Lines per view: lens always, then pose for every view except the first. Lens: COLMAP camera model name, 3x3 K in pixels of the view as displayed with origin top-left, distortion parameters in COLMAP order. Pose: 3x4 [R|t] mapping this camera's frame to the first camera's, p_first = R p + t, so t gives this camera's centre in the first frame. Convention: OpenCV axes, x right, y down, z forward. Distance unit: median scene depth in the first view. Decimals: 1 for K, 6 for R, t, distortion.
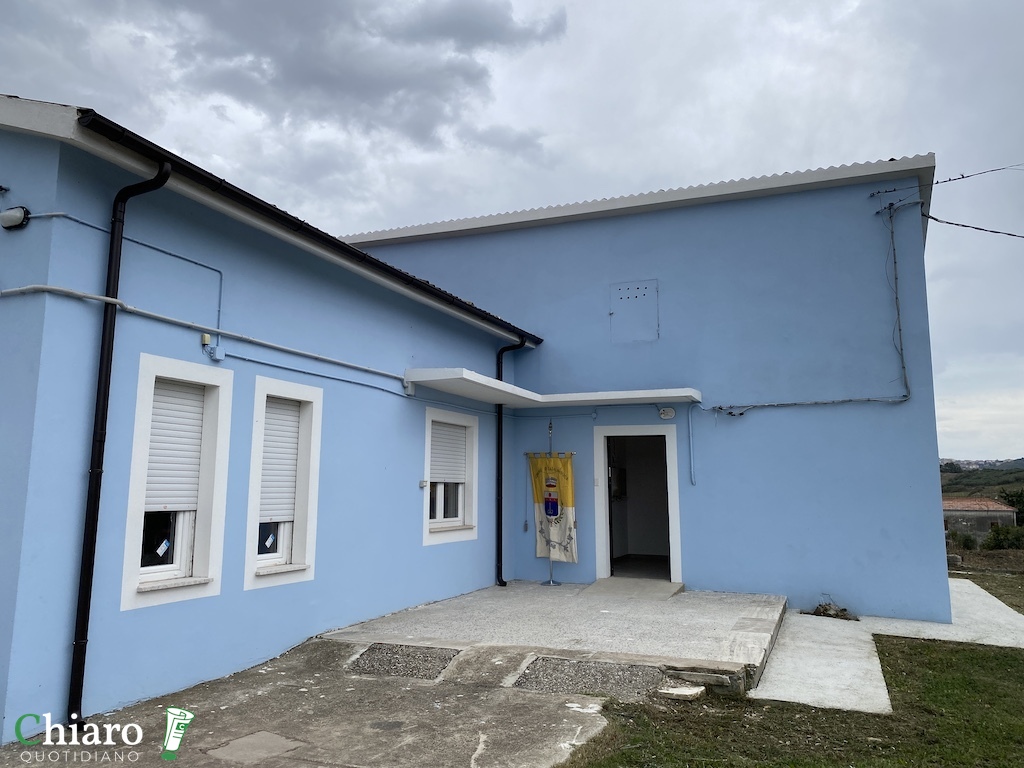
lens RADIAL K [[769.0, 0, 512.4], [0, 769.0, 367.3], [0, 0, 1]] dist [0.075859, -0.103035]
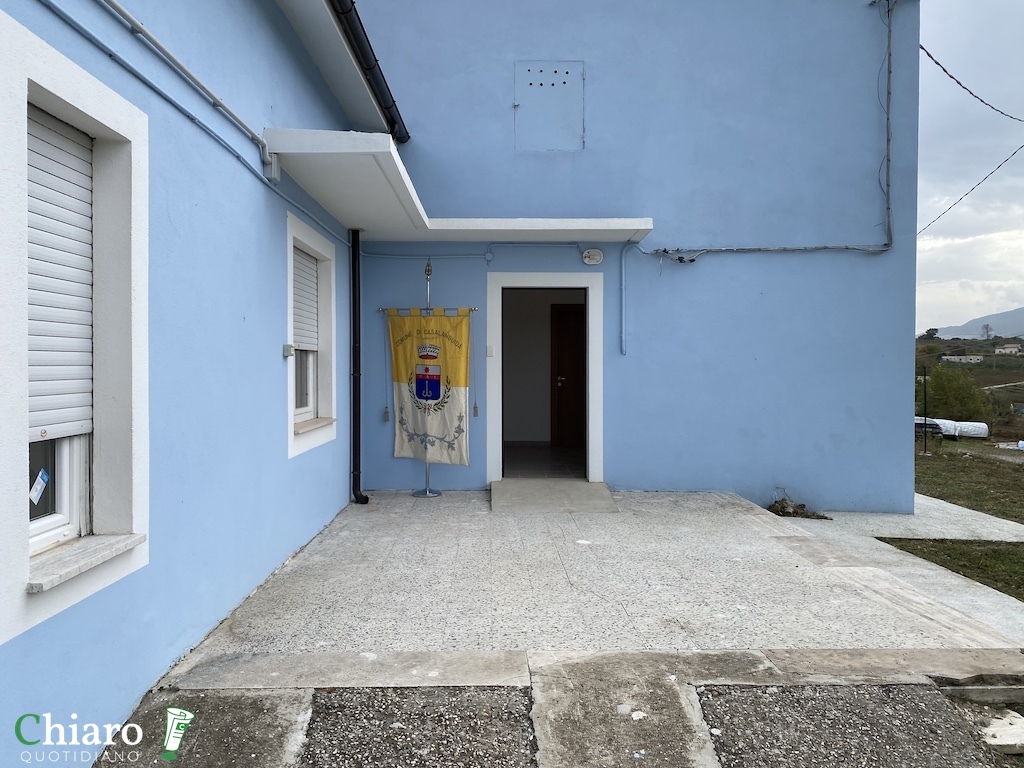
lens RADIAL K [[770.7, 0, 494.6], [0, 770.7, 381.1], [0, 0, 1]] dist [0.040647, -0.079679]
pose [[0.928264, -0.009979, 0.371789, -0.222625], [-0.056089, 0.984451, 0.166463, 0.086335], [-0.367669, -0.175375, 0.913271, 0.522095]]
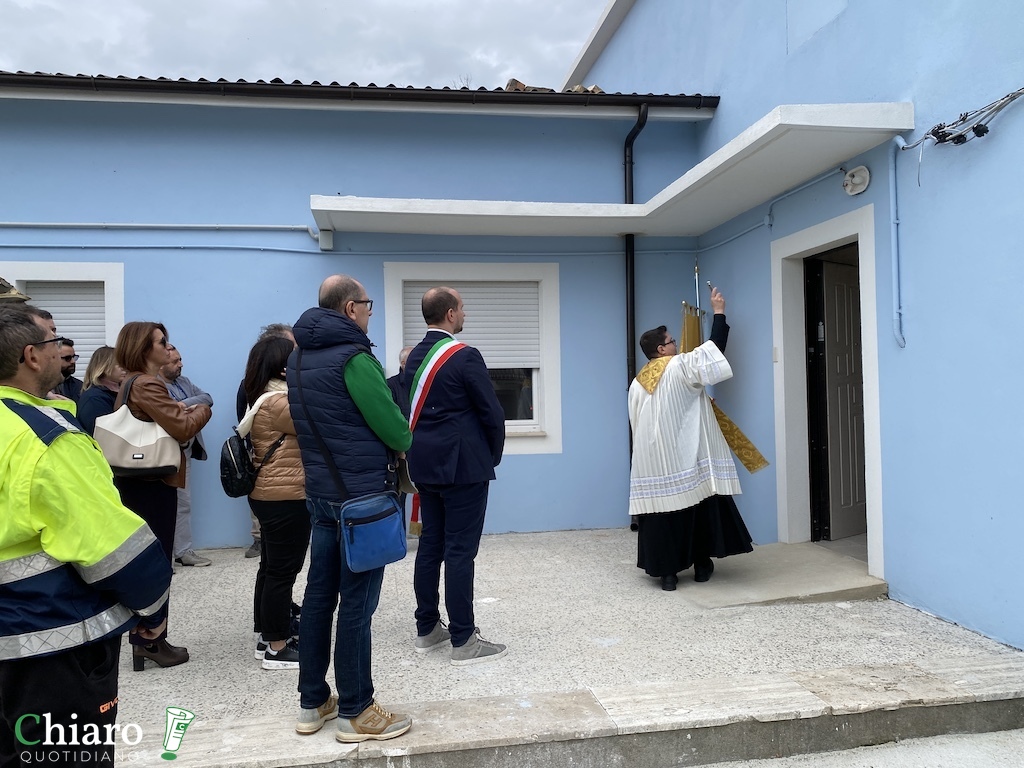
lens RADIAL K [[759.2, 0, 510.4], [0, 759.2, 380.6], [0, 0, 1]] dist [0.009571, -0.000261]
pose [[0.537422, -0.030250, -0.842771, 0.640644], [0.153712, 0.986129, 0.062624, 0.160870], [0.829186, -0.163200, 0.534617, 0.875550]]
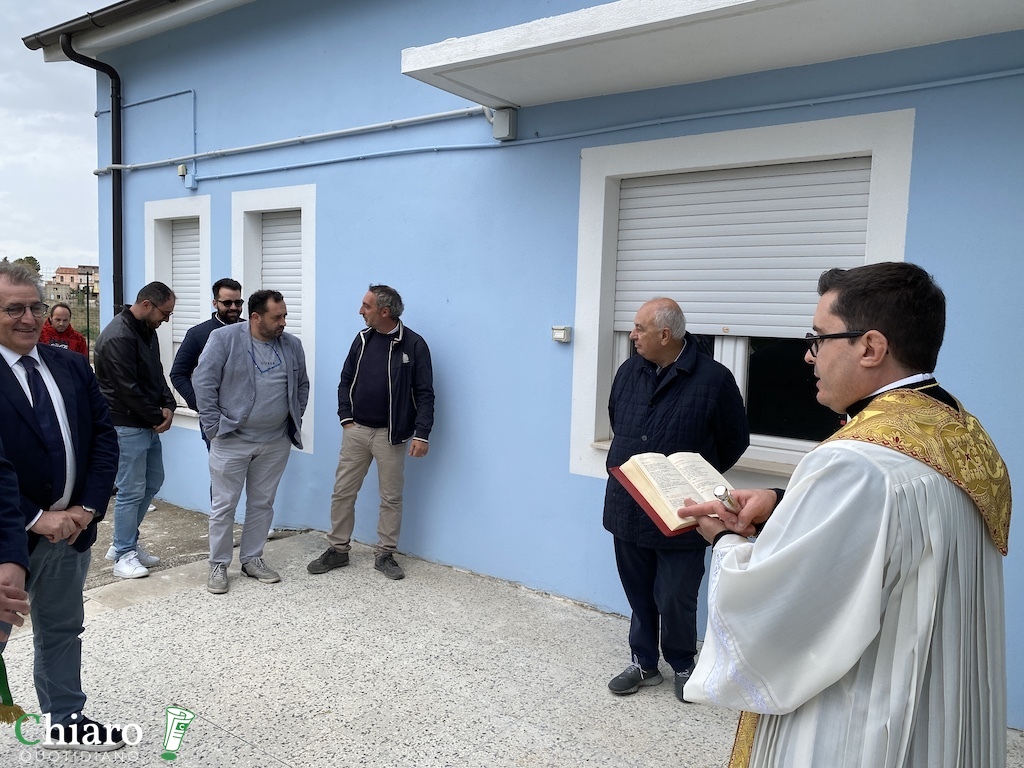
lens RADIAL K [[759.2, 0, 510.4], [0, 759.2, 380.6], [0, 0, 1]] dist [0.009571, -0.000261]
pose [[-0.235489, 0.085086, -0.968145, 0.366941], [0.123976, 0.990652, 0.056908, 0.178263], [0.963937, -0.106626, -0.243837, 1.288680]]
